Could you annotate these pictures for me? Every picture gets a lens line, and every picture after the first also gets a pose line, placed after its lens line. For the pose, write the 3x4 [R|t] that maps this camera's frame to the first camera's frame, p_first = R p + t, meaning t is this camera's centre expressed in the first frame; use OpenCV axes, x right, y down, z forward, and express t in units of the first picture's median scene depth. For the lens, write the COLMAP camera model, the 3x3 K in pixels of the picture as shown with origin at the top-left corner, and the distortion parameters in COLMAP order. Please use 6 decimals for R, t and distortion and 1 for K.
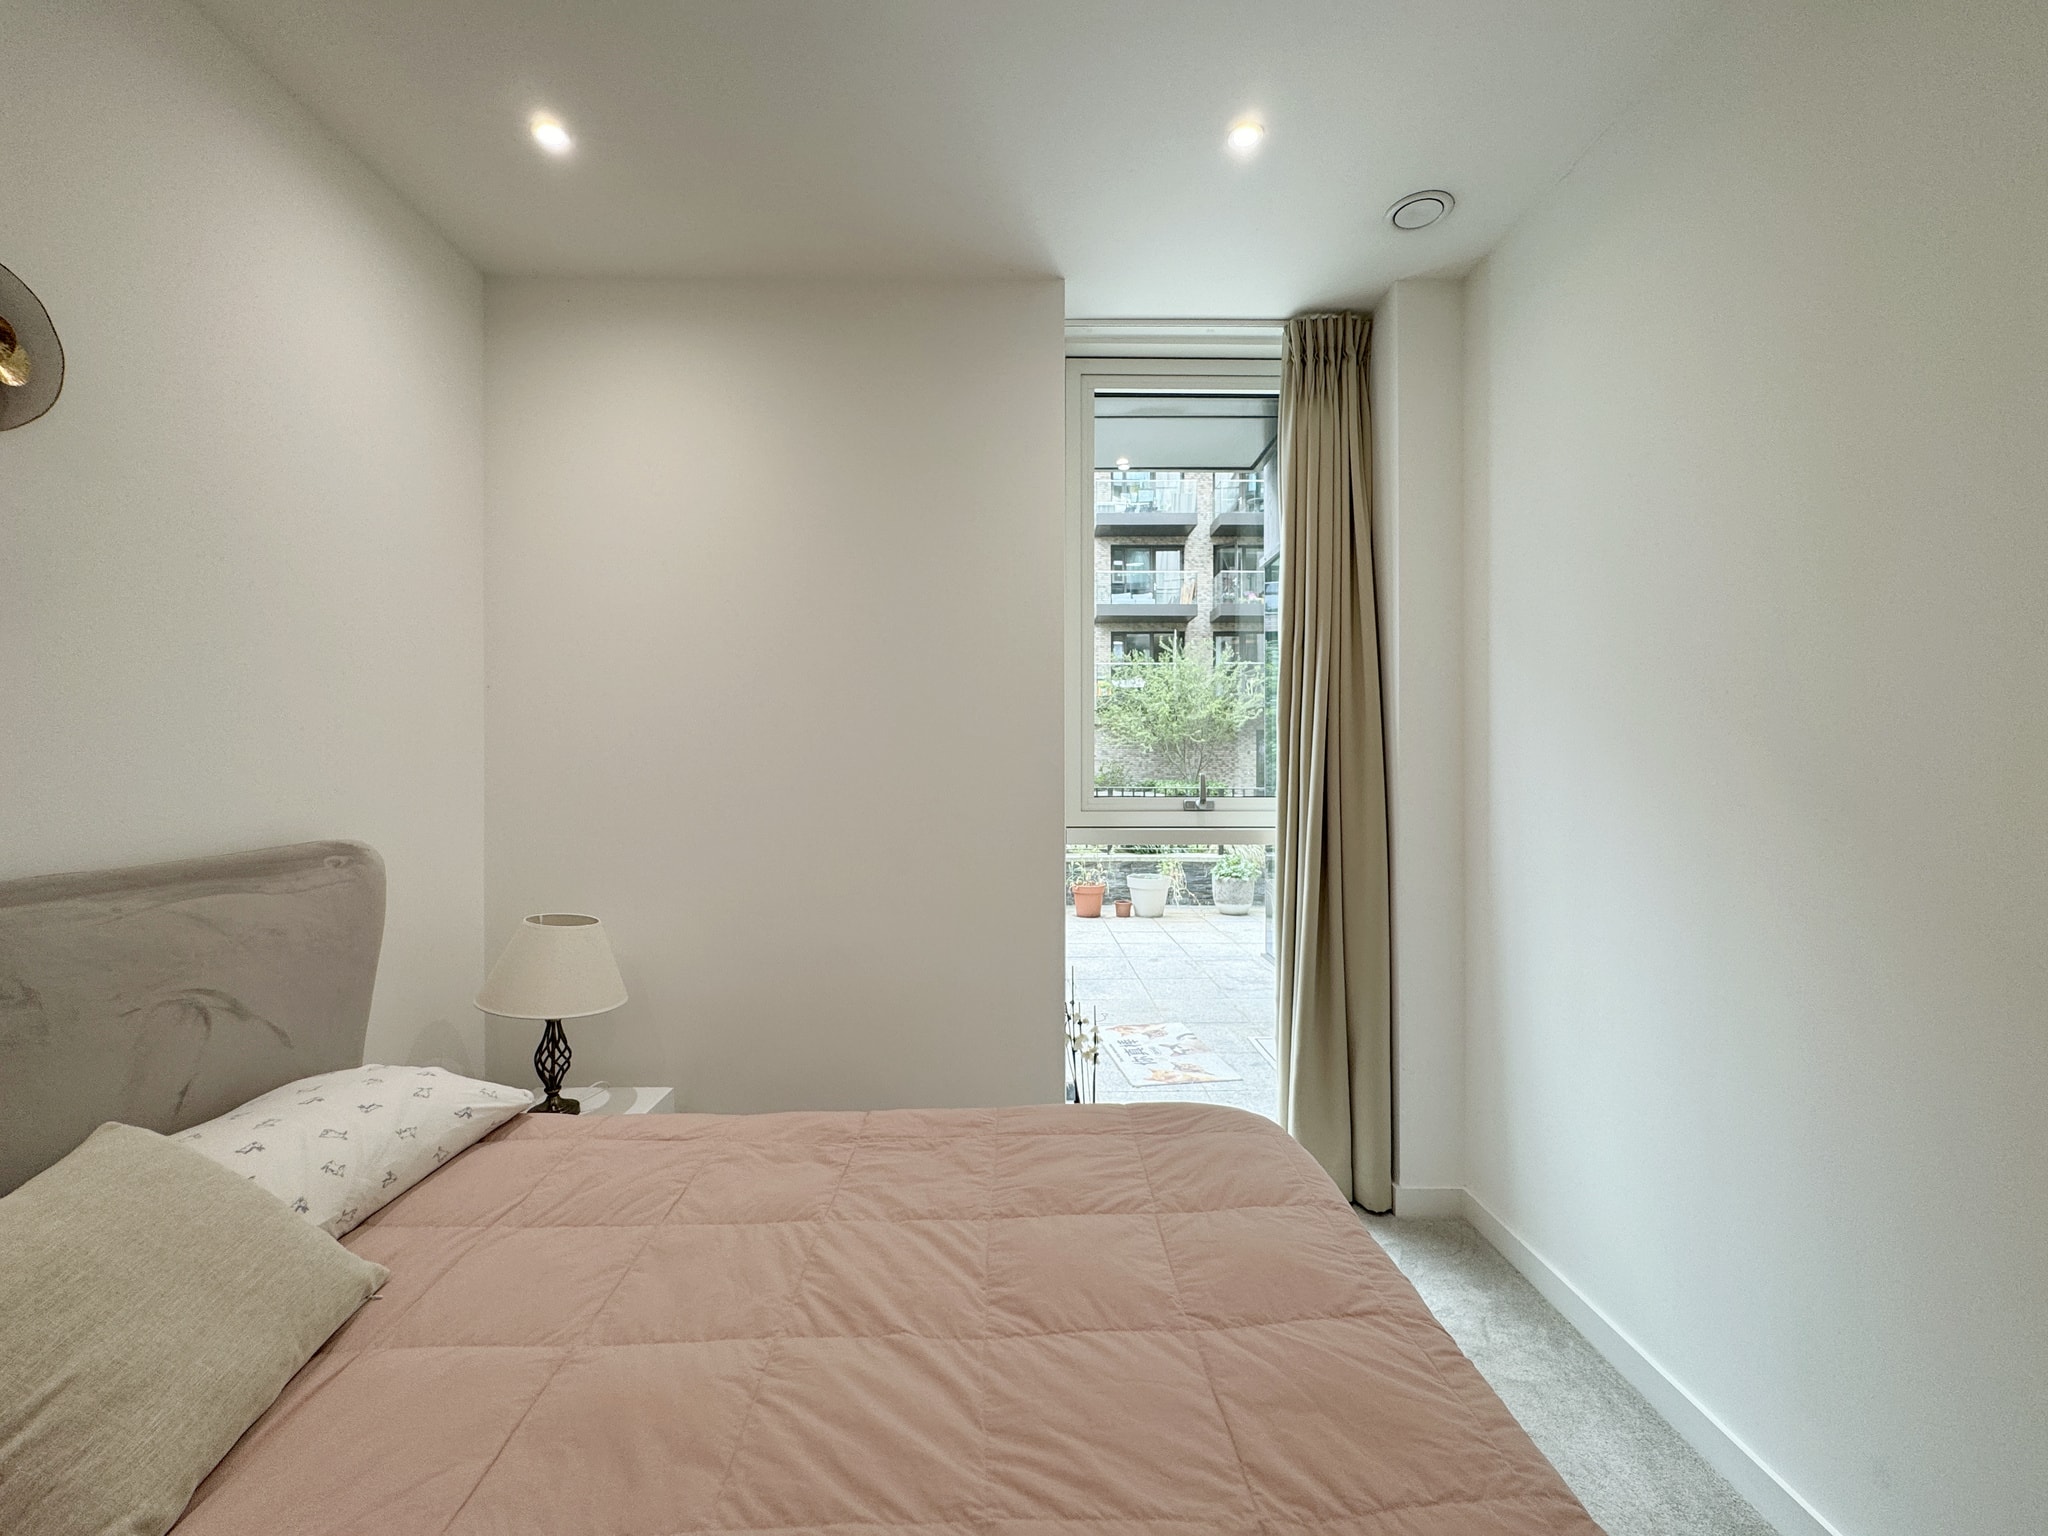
lens RADIAL K [[817.6, 0, 1021.8], [0, 817.6, 768.5], [0, 0, 1]] dist [-0.002915, 0.000305]
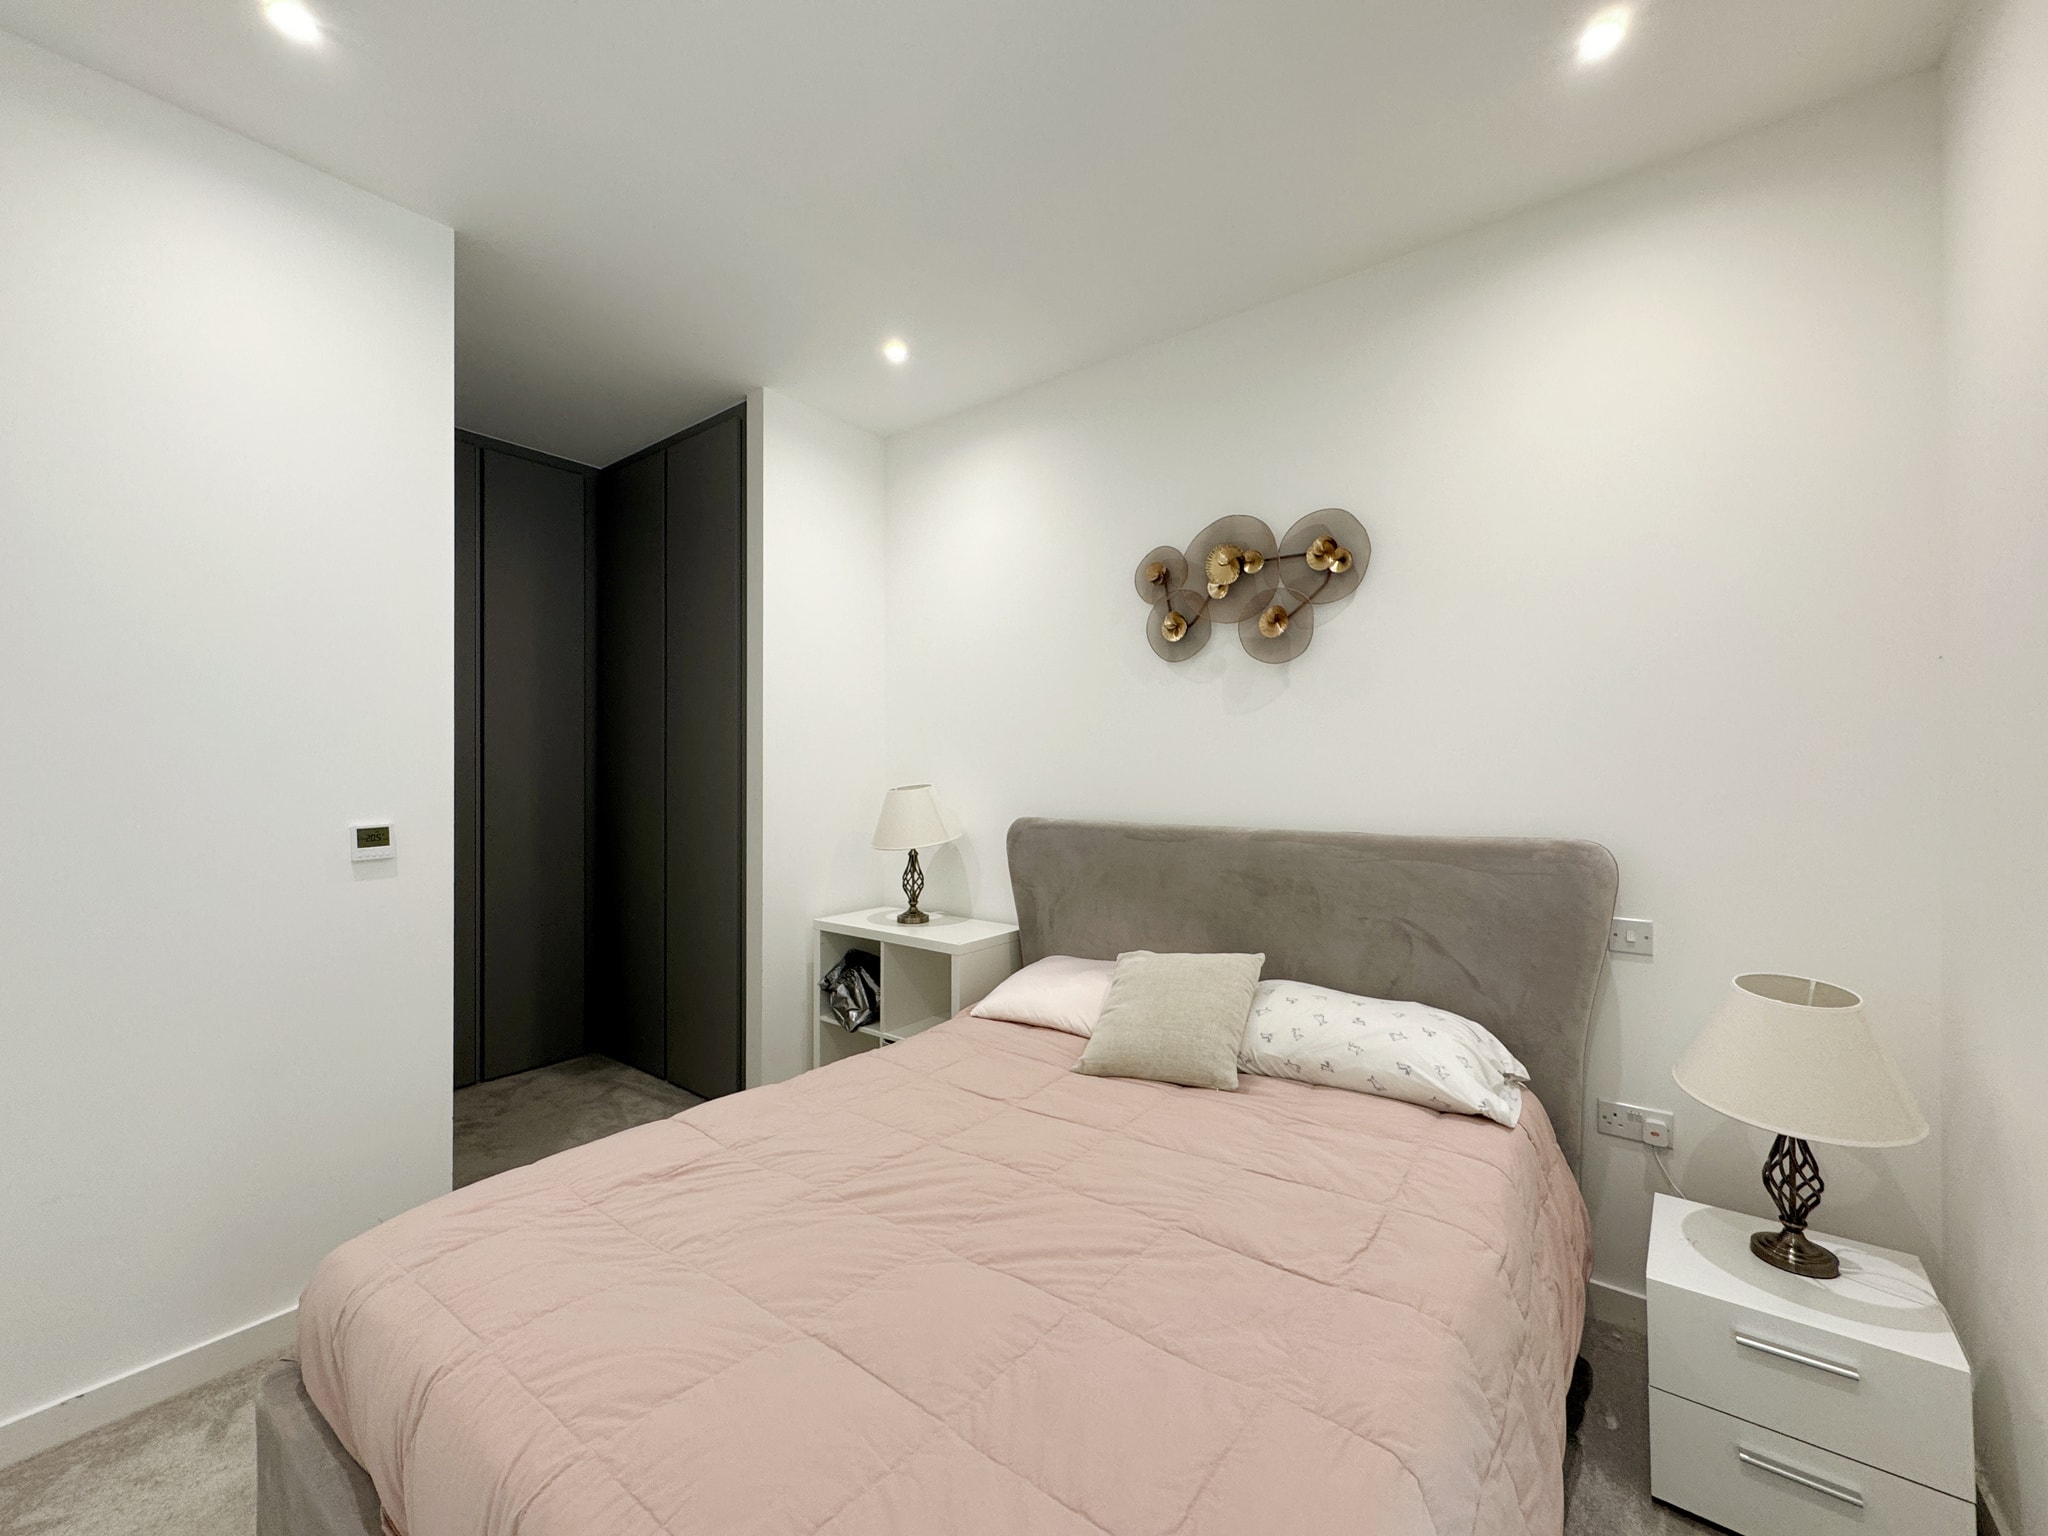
lens RADIAL K [[814.8, 0, 1025.6], [0, 814.8, 774.2], [0, 0, 1]] dist [-0.000308, 0.000128]
pose [[-0.612895, 0.006220, -0.790140, 0.588595], [-0.000603, 0.999965, 0.008340, -0.012004], [0.790164, 0.005589, -0.612870, 1.306611]]
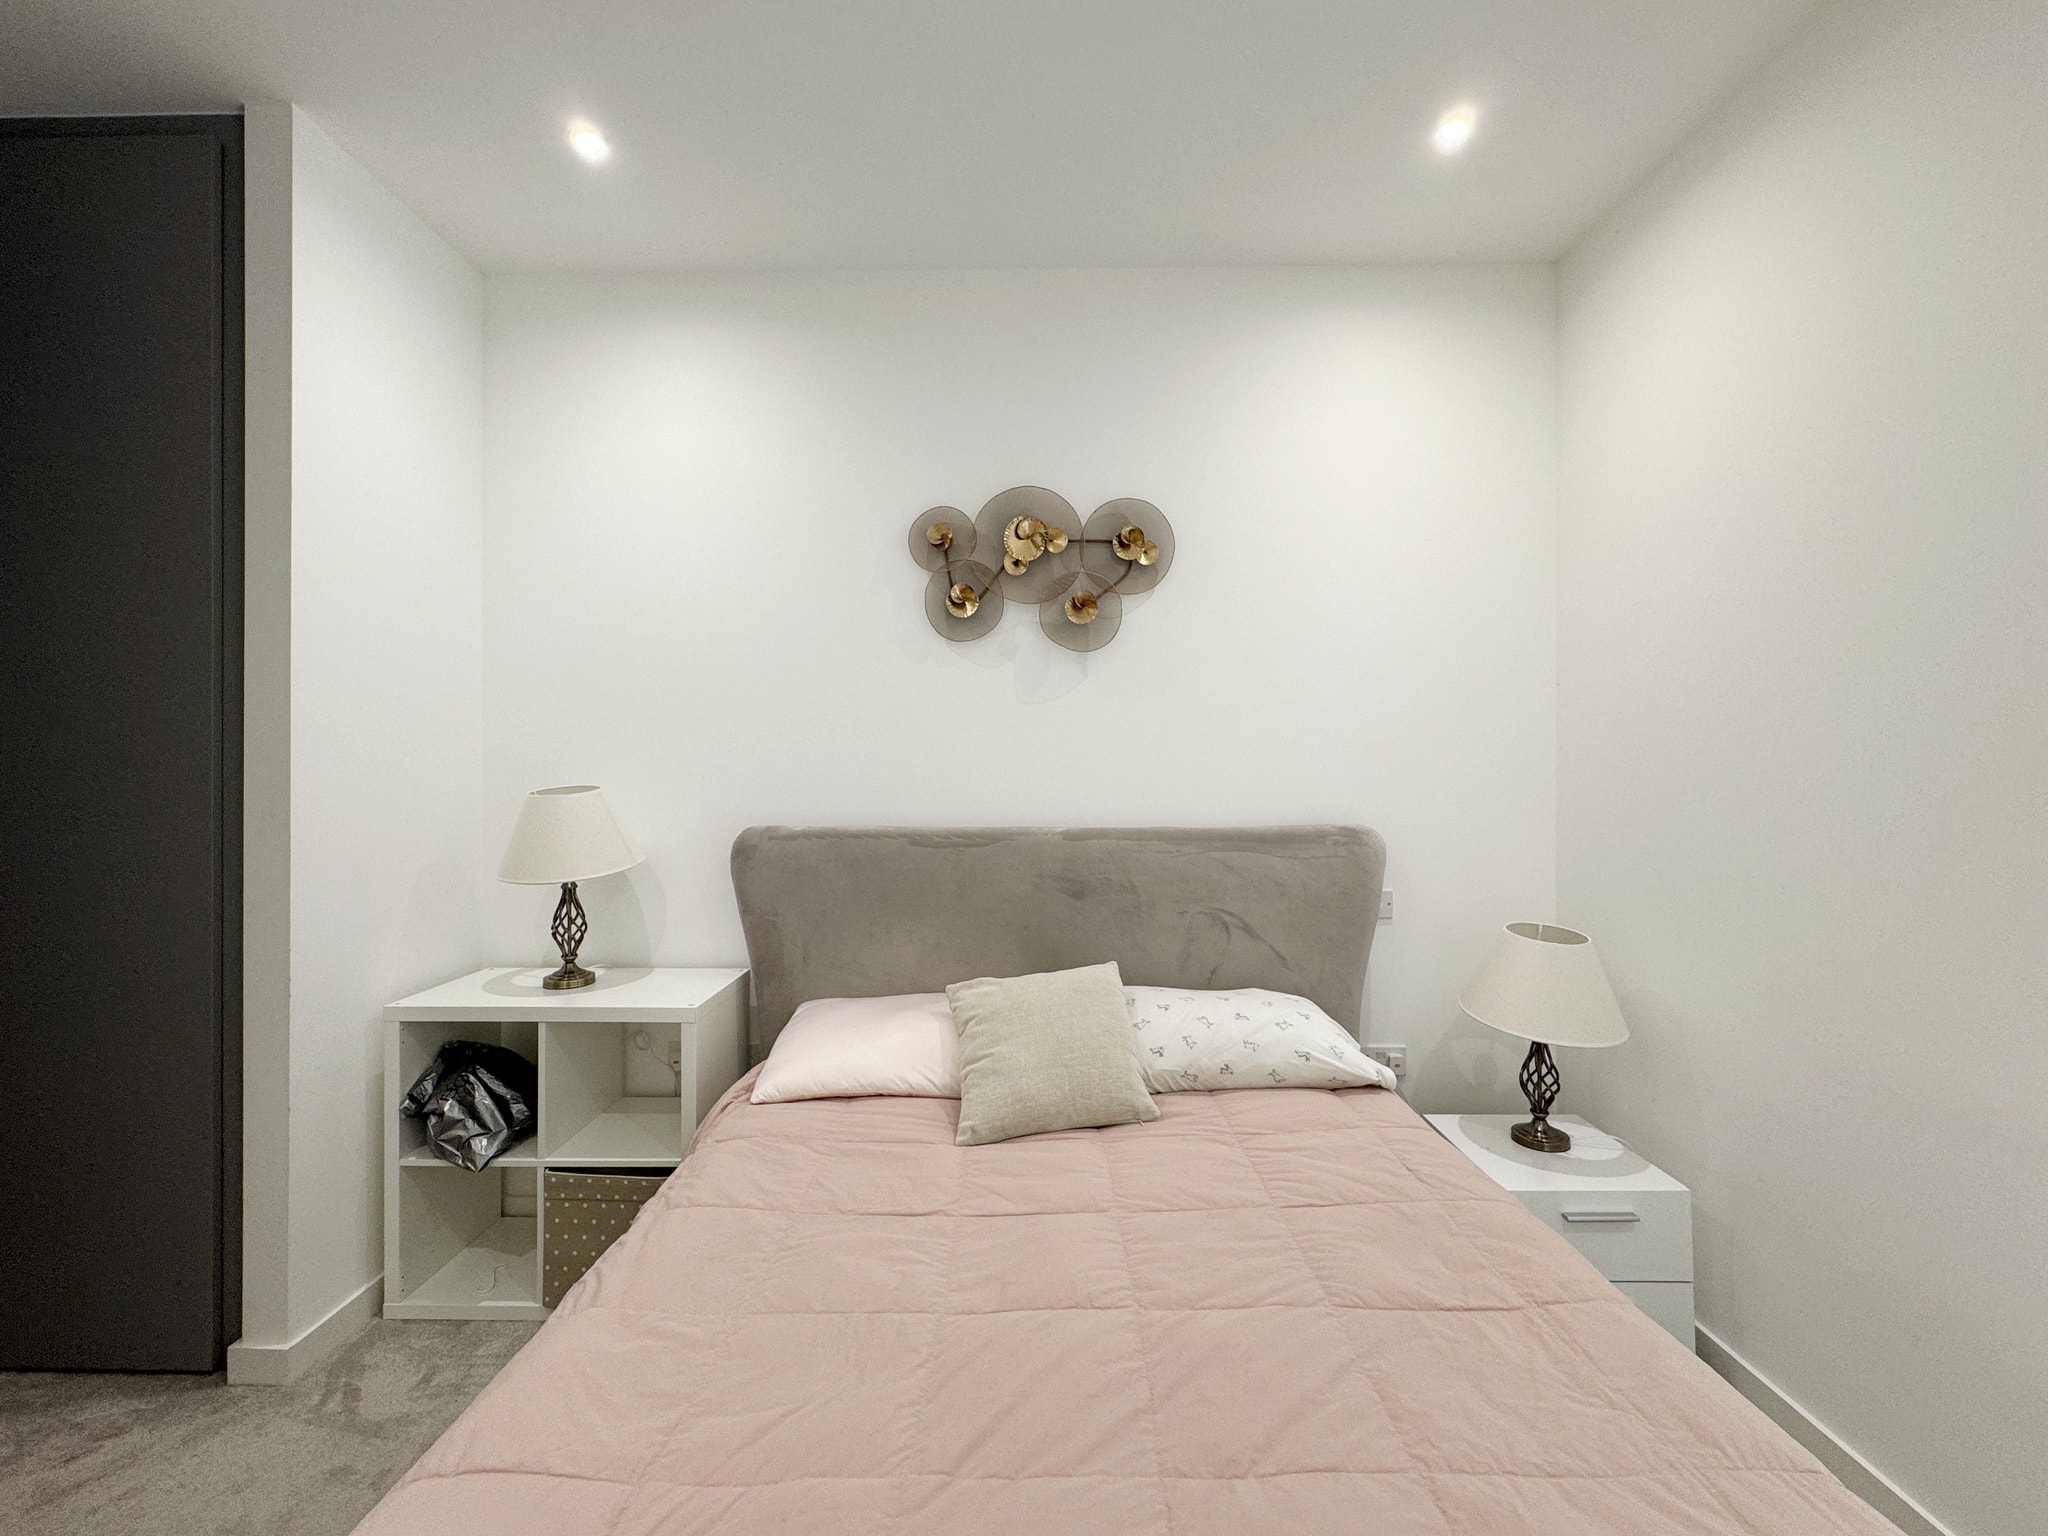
lens RADIAL K [[817.6, 0, 1021.8], [0, 817.6, 768.5], [0, 0, 1]] dist [-0.002915, 0.000305]
pose [[-0.026303, 0.001882, -0.999652, 0.540111], [-0.000961, 0.999998, 0.001908, -0.002567], [0.999654, 0.001011, -0.026301, 0.625451]]
